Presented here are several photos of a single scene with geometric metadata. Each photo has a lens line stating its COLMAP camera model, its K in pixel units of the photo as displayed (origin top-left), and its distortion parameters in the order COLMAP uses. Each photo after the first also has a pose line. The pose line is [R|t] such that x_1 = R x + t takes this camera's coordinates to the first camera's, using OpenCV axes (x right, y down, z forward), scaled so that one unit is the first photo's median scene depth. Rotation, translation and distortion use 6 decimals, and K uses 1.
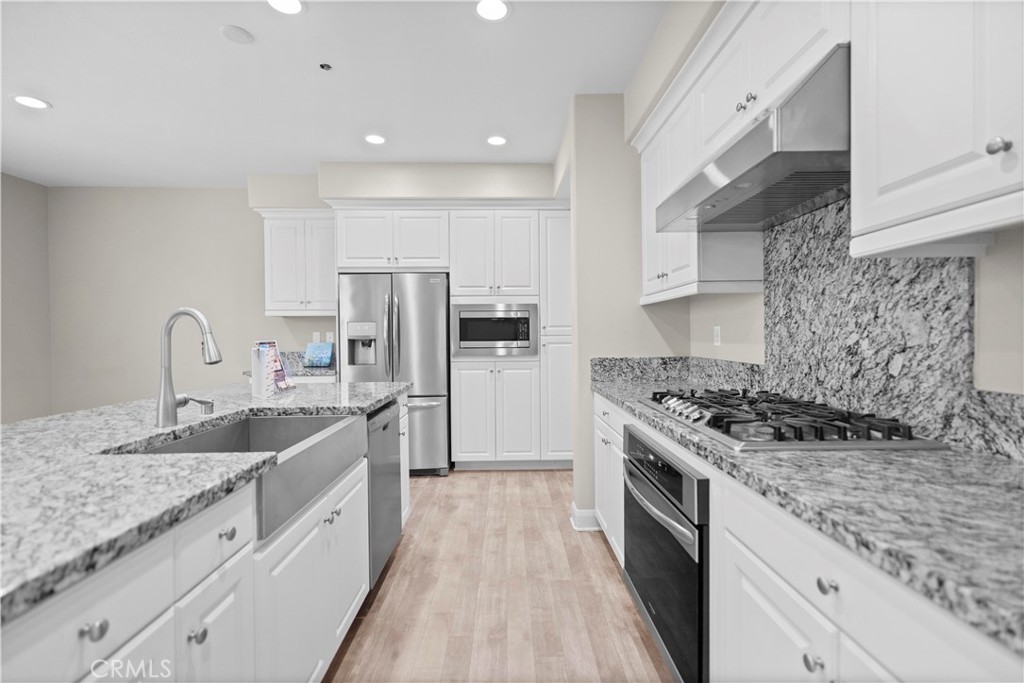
lens RADIAL K [[464.0, 0, 505.1], [0, 464.0, 341.4], [0, 0, 1]] dist [0.004085, 0.001056]
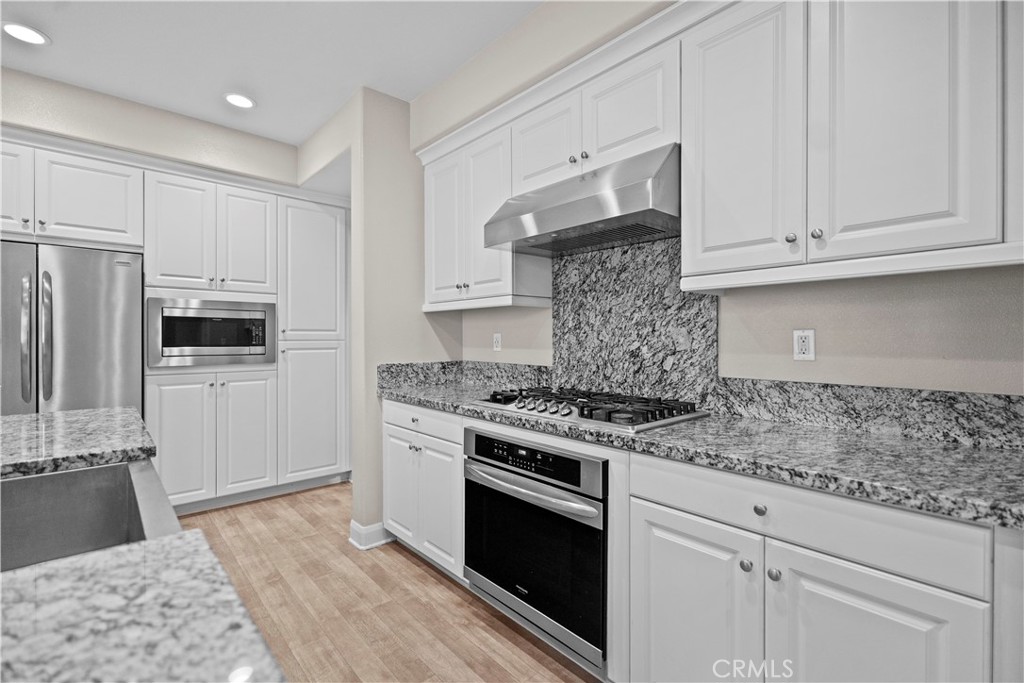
lens RADIAL K [[464.0, 0, 503.2], [0, 464.0, 339.4], [0, 0, 1]] dist [0.004085, 0.001056]
pose [[0.756113, 0.006808, 0.654406, -0.377843], [0.001936, 0.999918, -0.012639, -0.005782], [-0.654438, 0.010823, 0.756038, 0.158552]]
